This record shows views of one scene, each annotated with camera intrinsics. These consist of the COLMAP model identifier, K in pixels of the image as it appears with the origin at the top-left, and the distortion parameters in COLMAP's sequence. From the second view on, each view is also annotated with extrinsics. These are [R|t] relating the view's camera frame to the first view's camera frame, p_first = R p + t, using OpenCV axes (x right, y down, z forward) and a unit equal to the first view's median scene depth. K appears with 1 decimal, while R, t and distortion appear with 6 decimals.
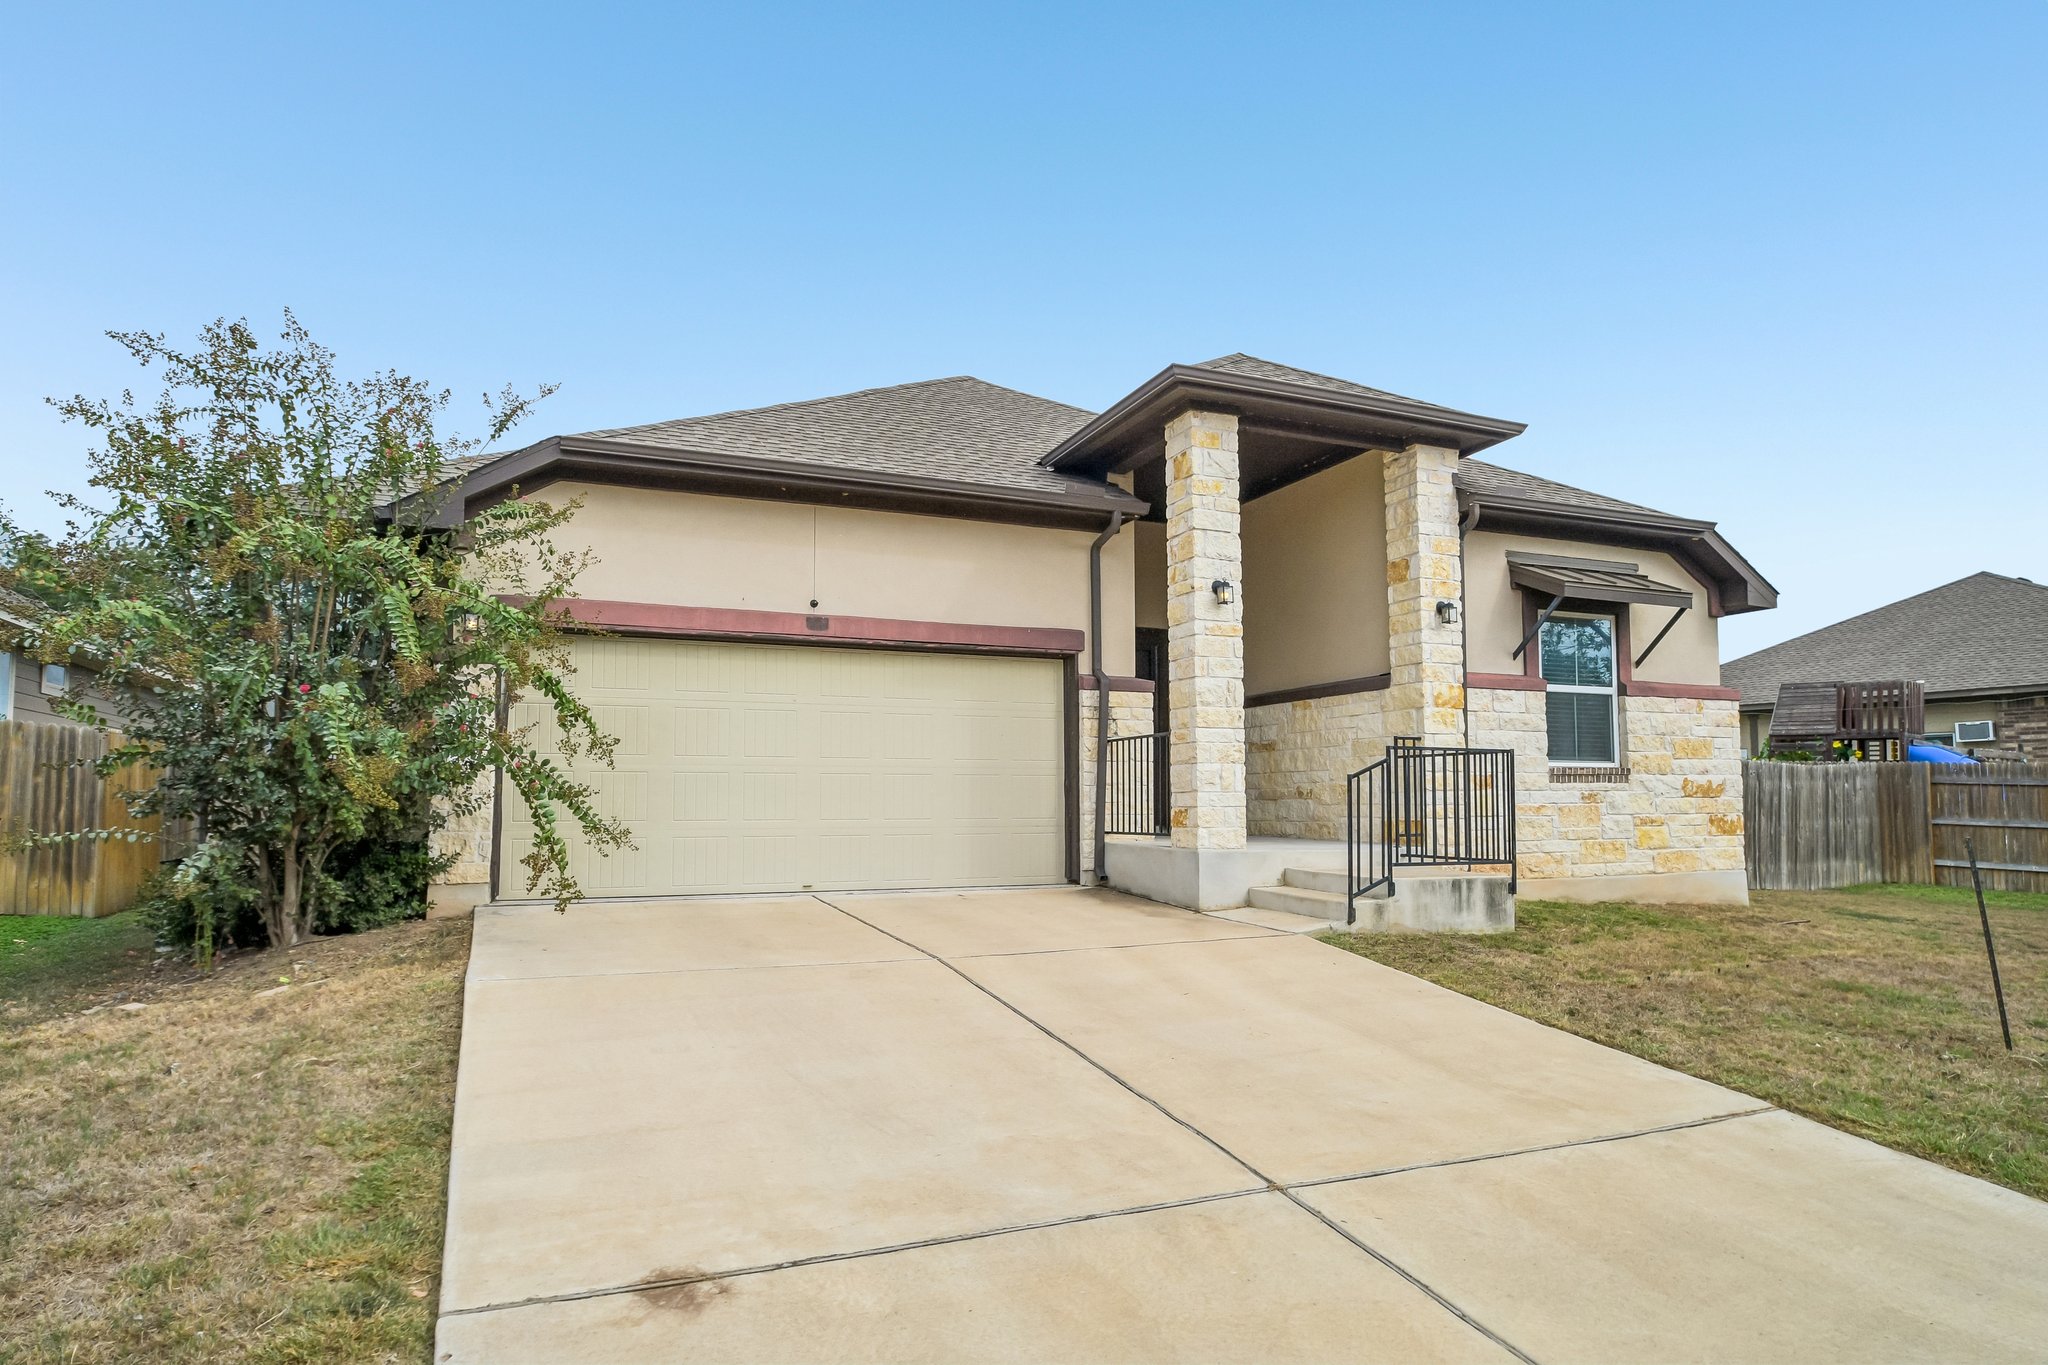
lens RADIAL K [[1148.0, 0, 1028.8], [0, 1148.0, 693.9], [0, 0, 1]] dist [-0.006815, -0.001594]
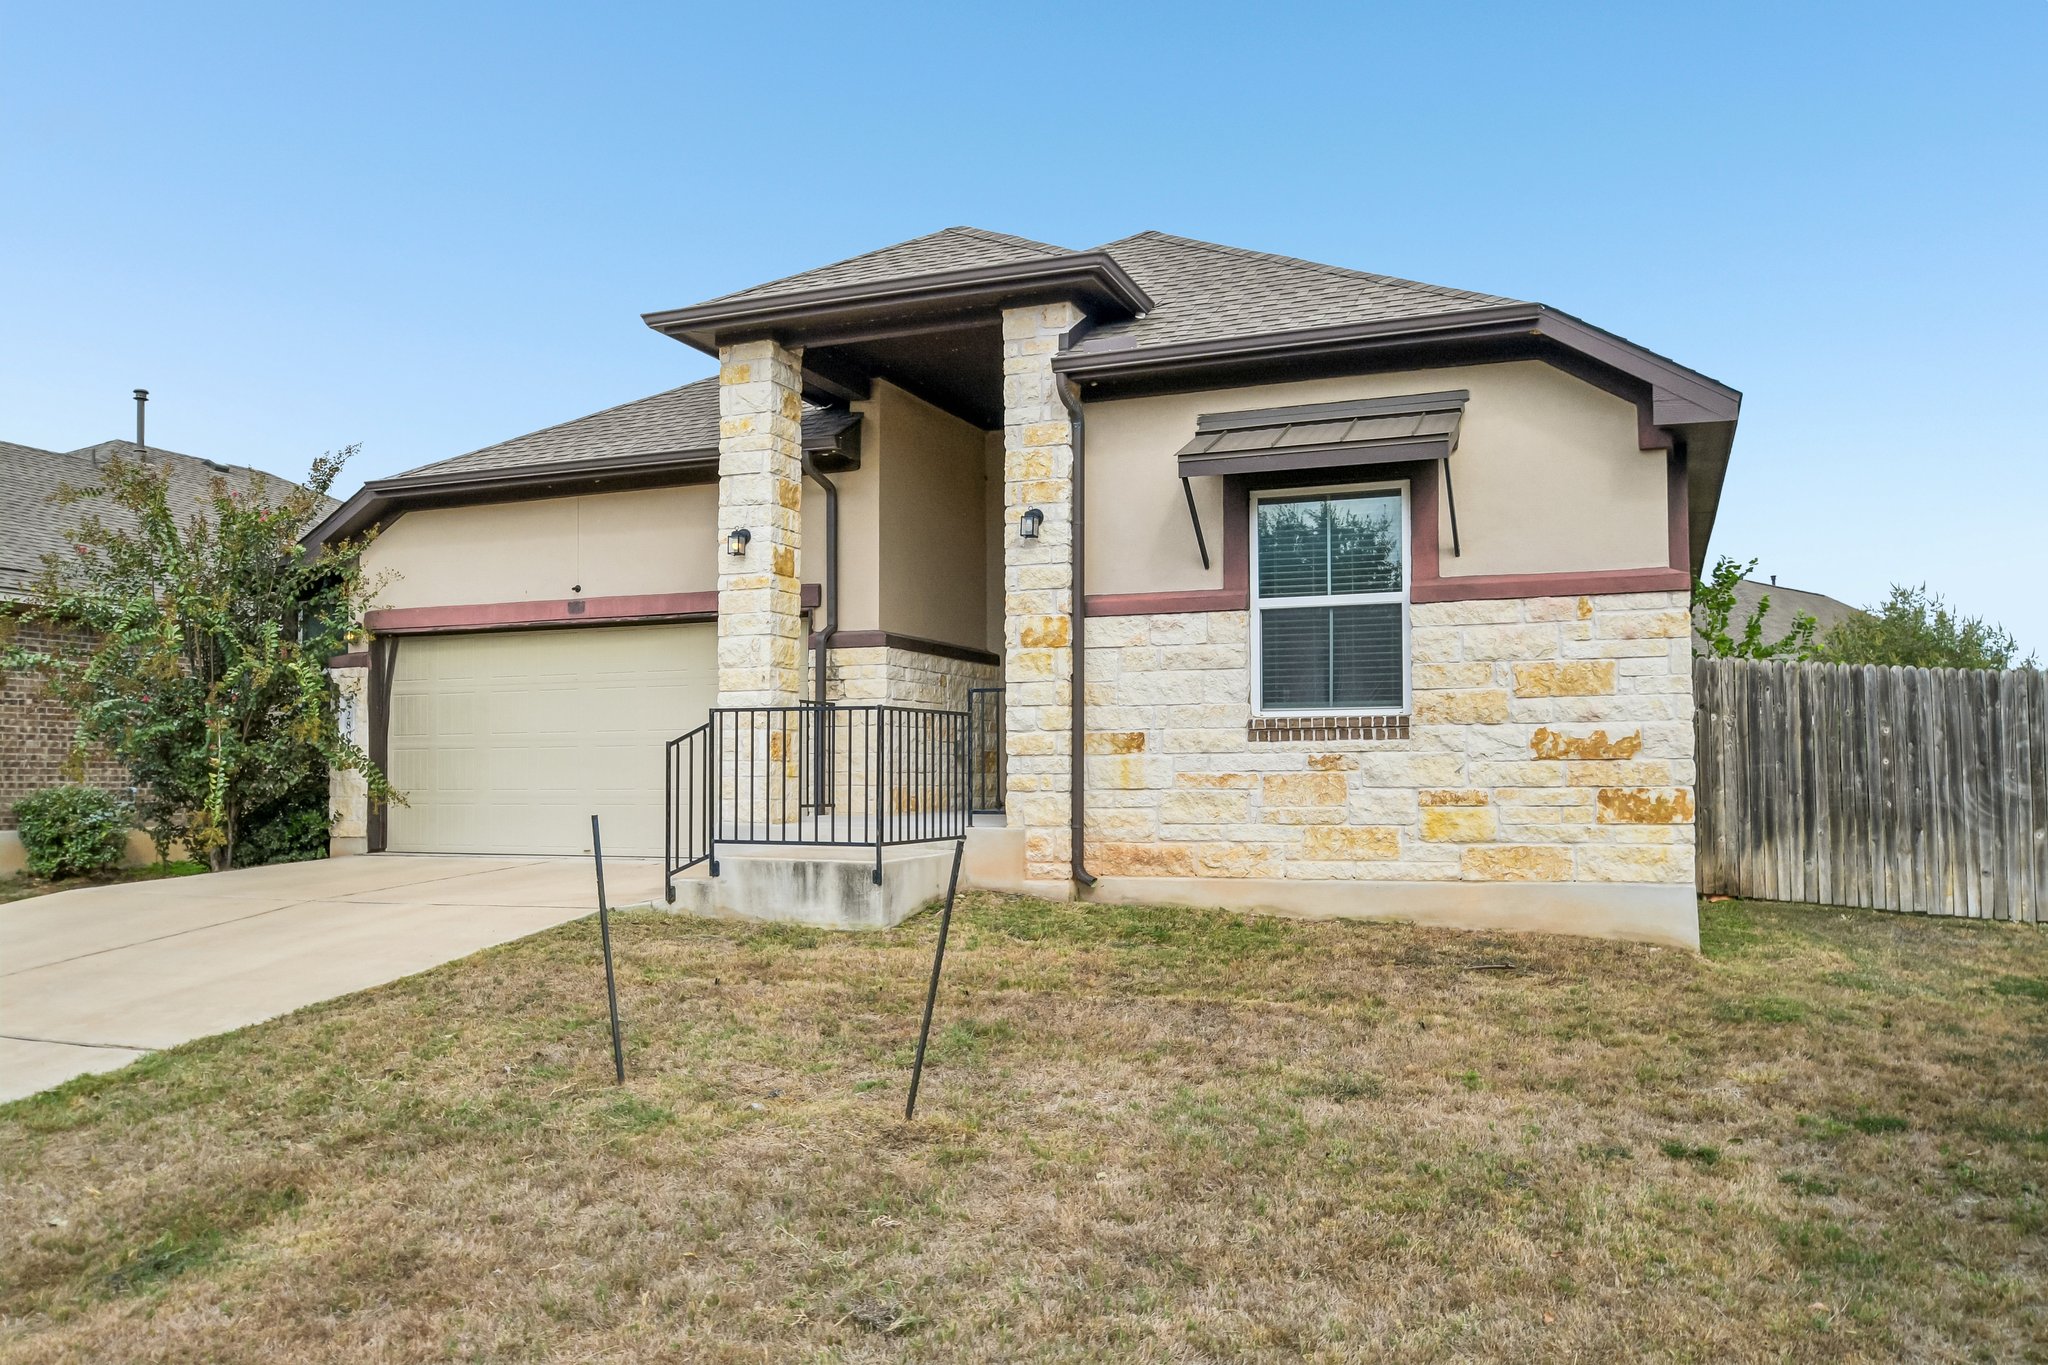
lens RADIAL K [[1497.9, 0, 1025.8], [0, 1497.9, 681.9], [0, 0, 1]] dist [-0.008217, 0.003809]
pose [[0.713707, -0.045273, -0.698980, 0.997194], [0.069473, 0.997564, 0.006324, 0.026396], [0.696991, -0.053074, 0.715113, 0.260057]]
